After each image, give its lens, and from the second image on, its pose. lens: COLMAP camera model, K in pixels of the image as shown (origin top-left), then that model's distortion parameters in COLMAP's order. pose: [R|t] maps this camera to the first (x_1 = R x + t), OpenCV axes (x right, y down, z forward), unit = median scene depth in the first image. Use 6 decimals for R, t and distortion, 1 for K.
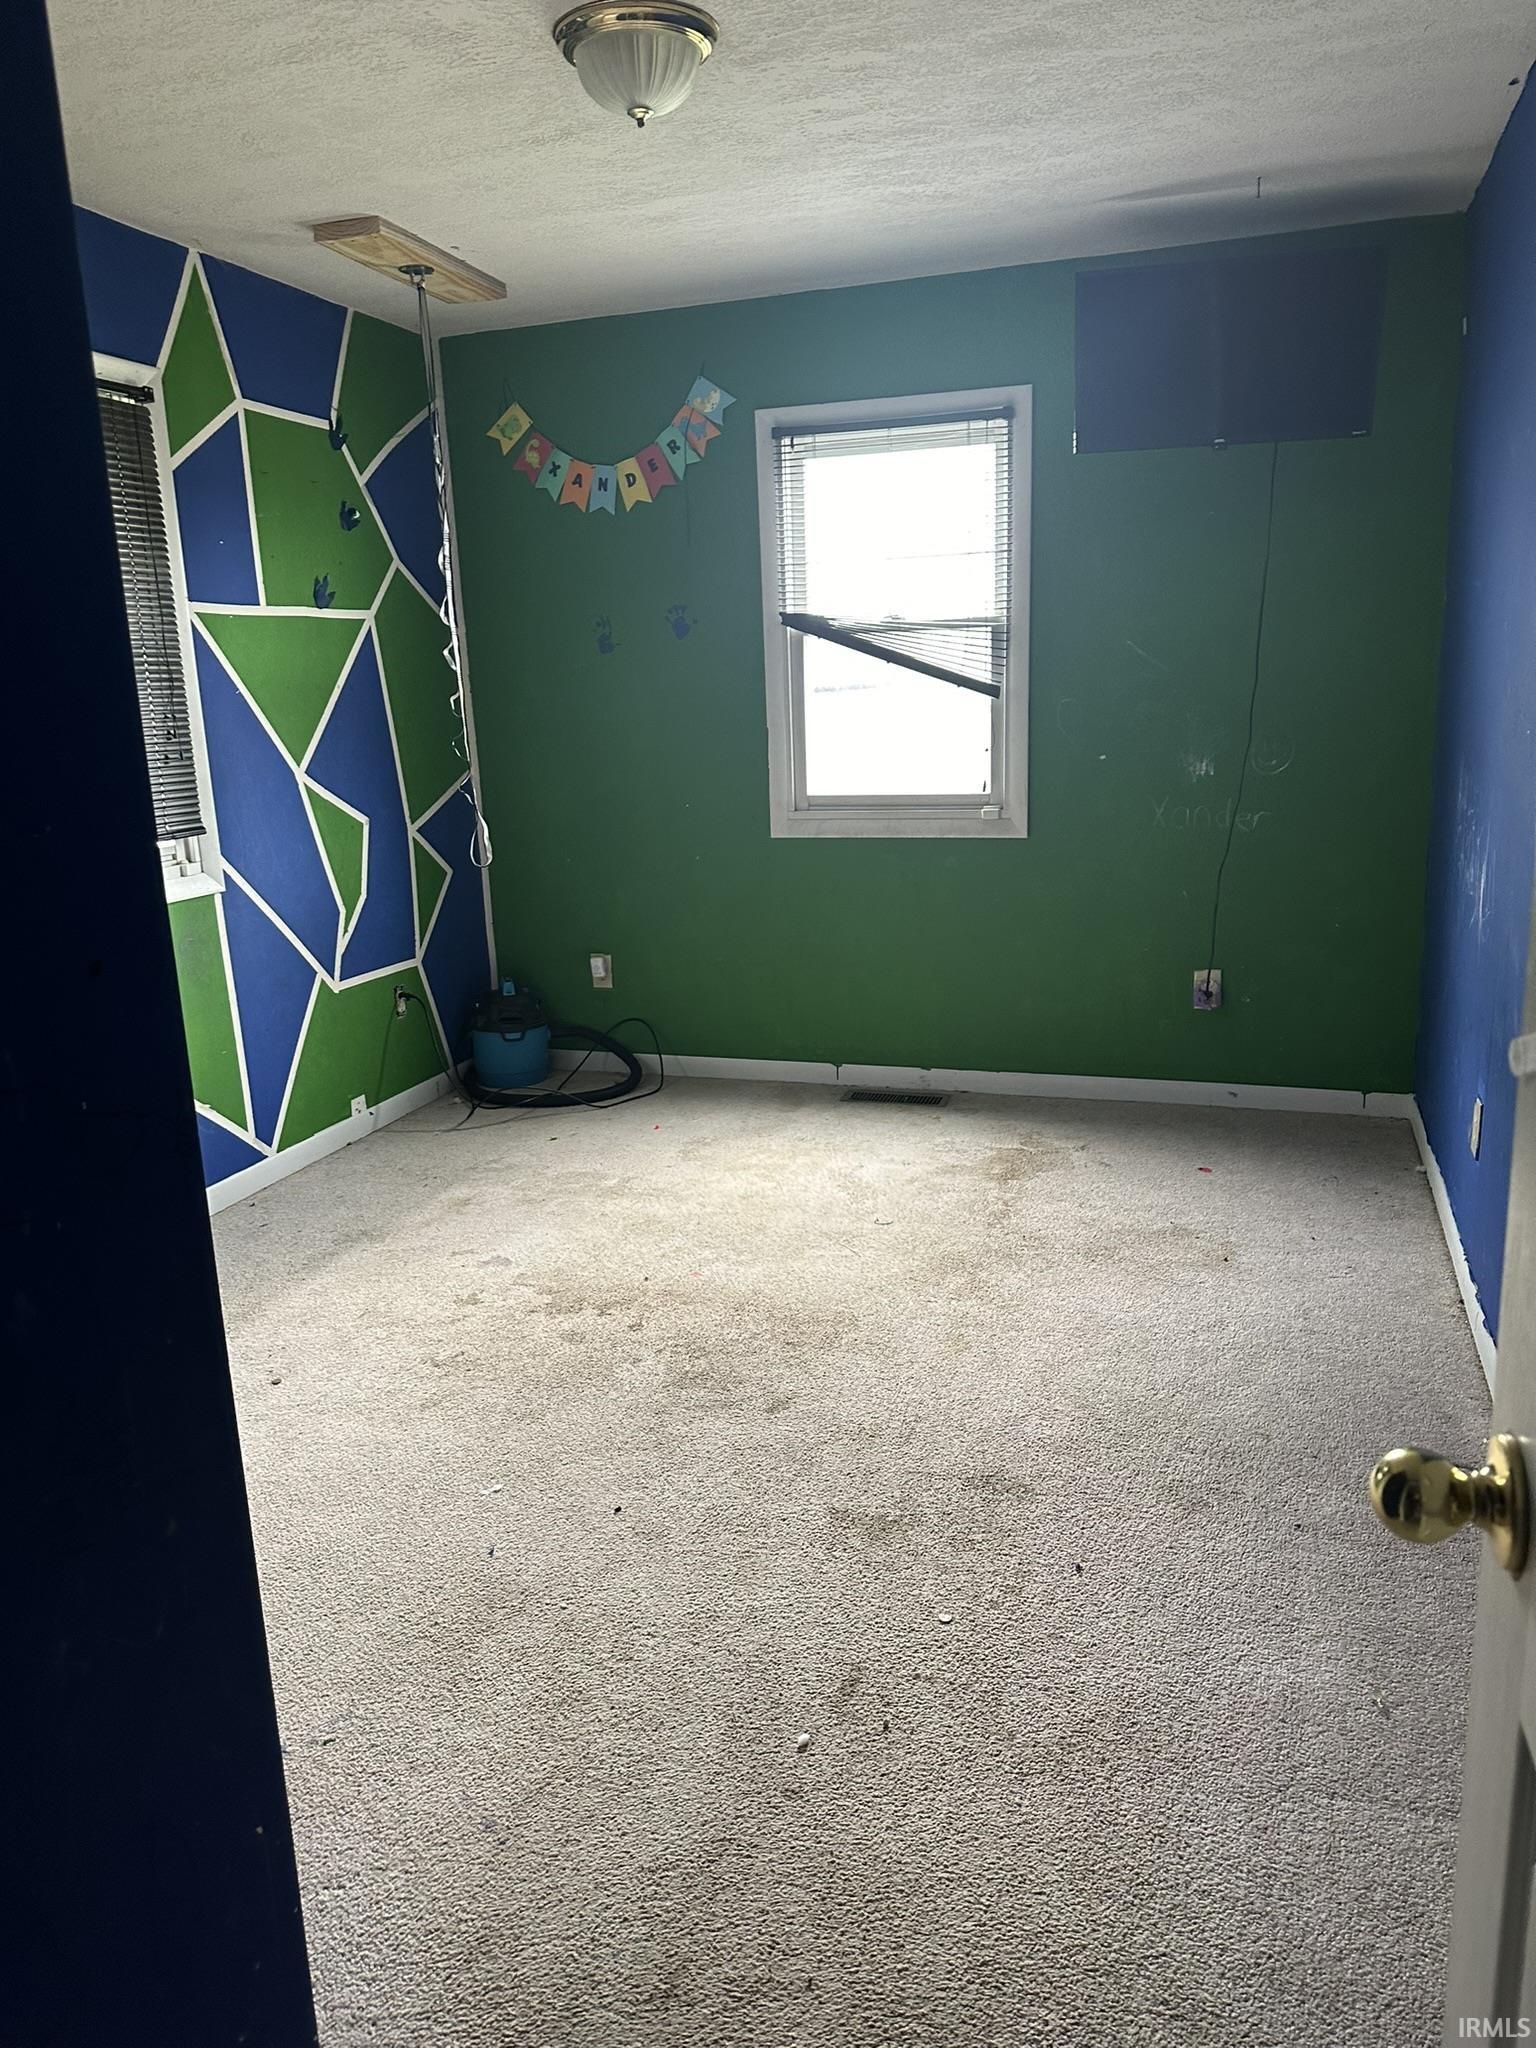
lens RADIAL K [[1449.9, 0, 768.0], [0, 1449.9, 1024.0], [0, 0, 1]] dist [0.086280, -0.117119]
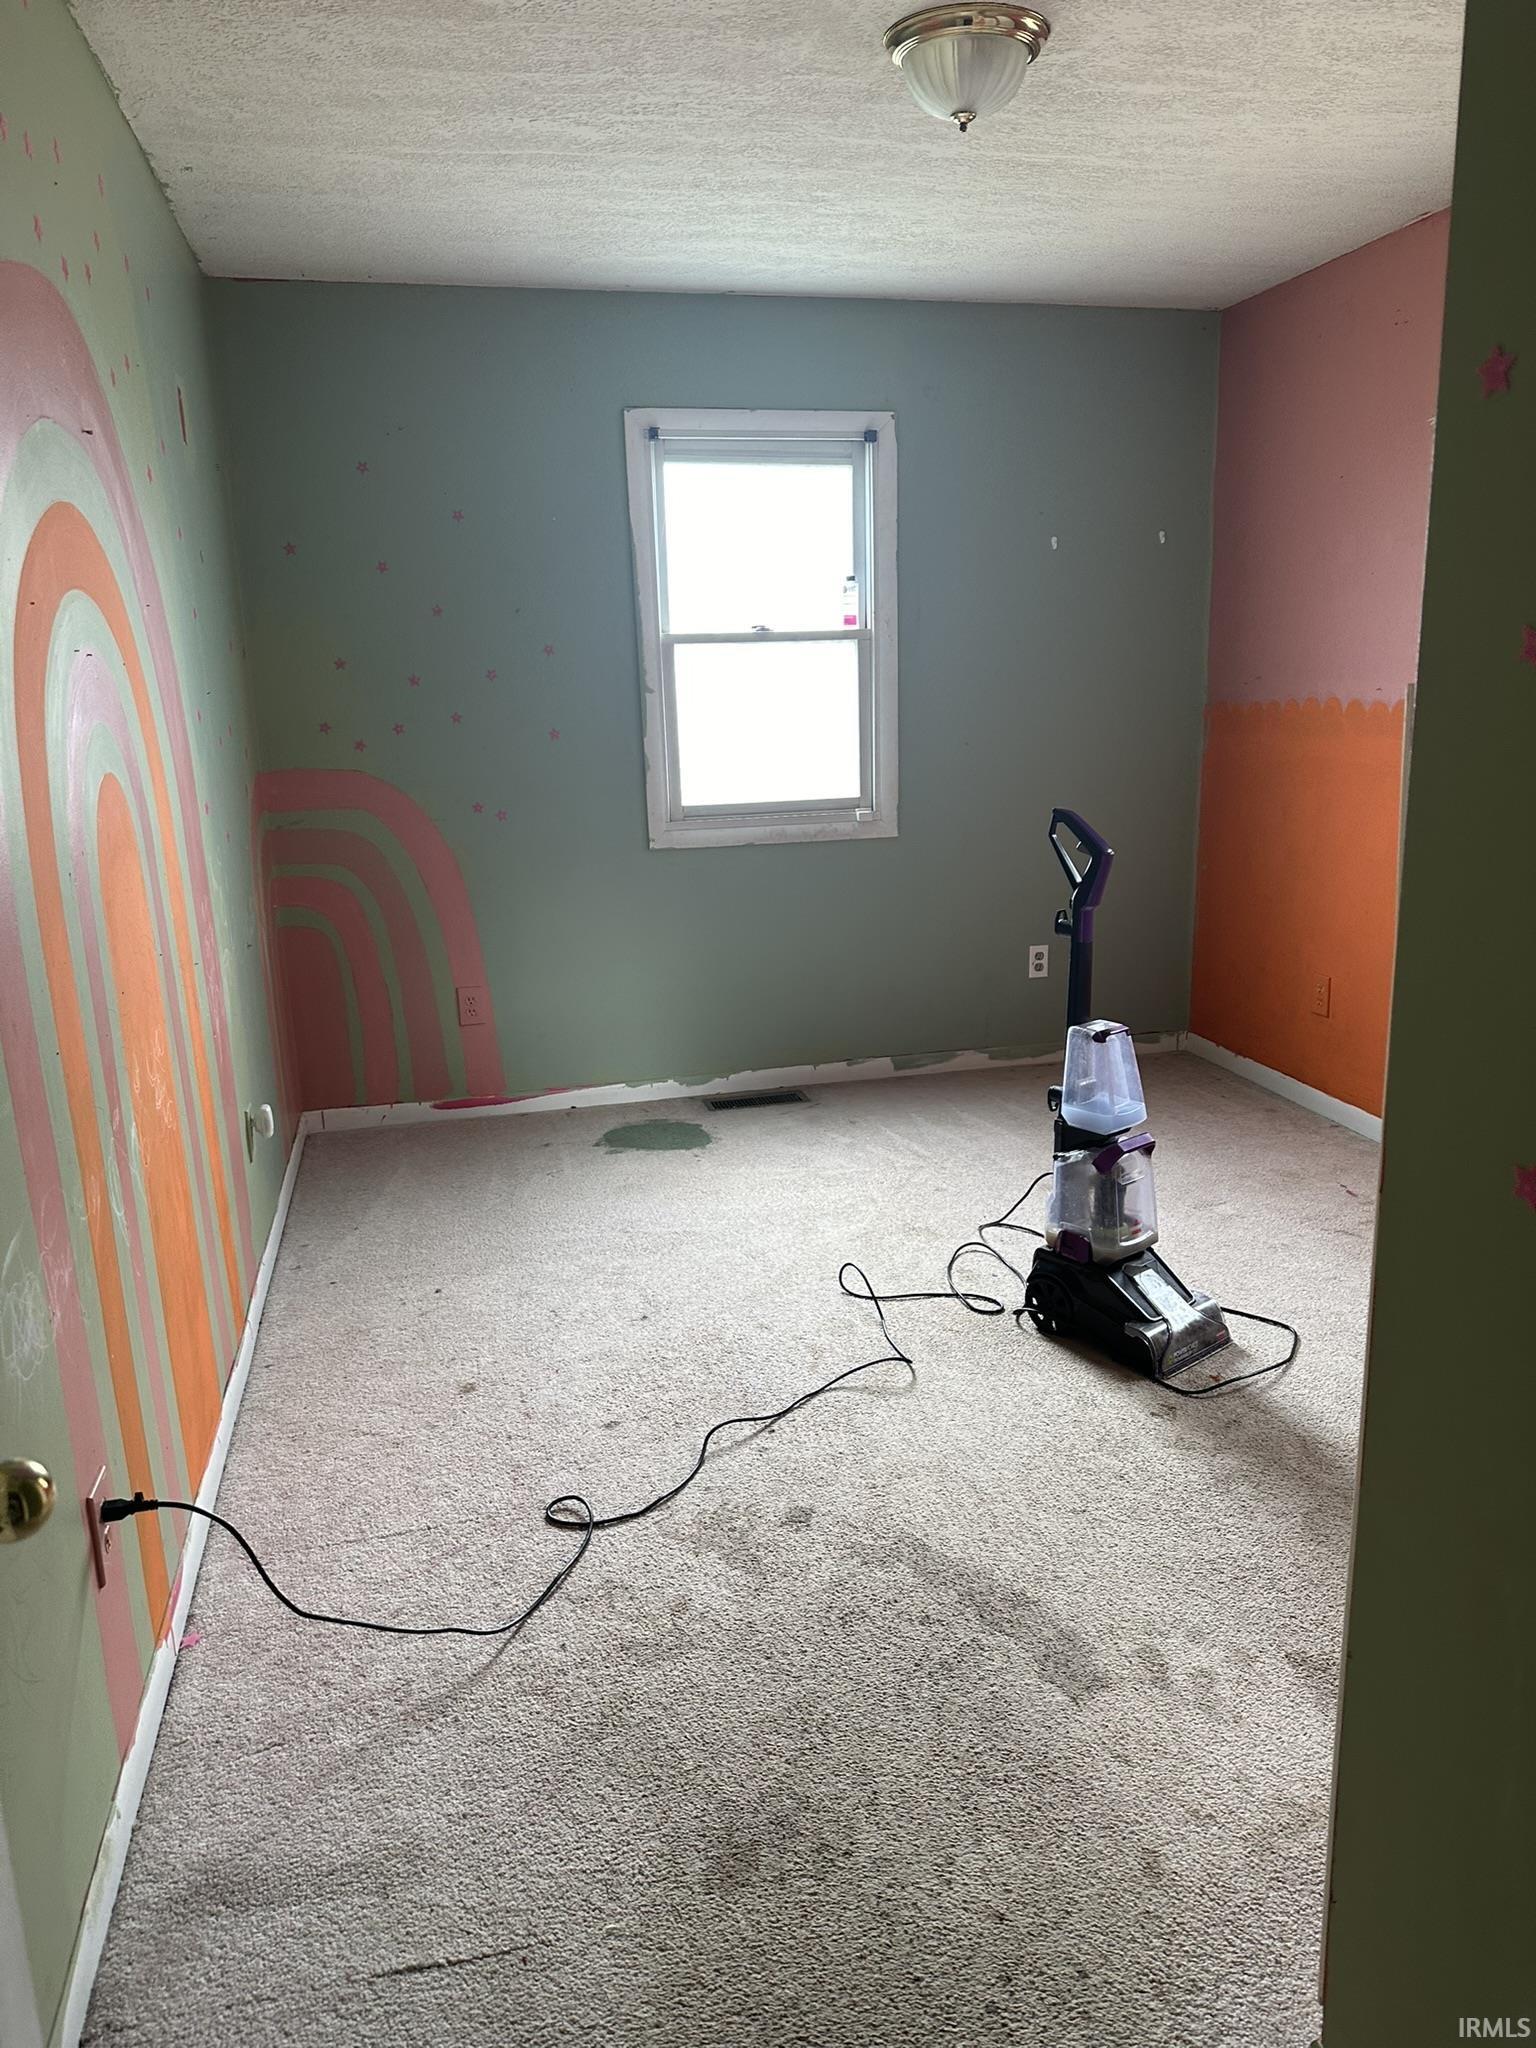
lens RADIAL K [[1449.9, 0, 768.0], [0, 1449.9, 1024.0], [0, 0, 1]] dist [0.086280, -0.117119]
pose [[0.867646, -0.115948, 0.483473, -0.433642], [0.122686, 0.992286, 0.017799, -0.021918], [-0.481807, 0.043871, 0.875179, 0.120241]]
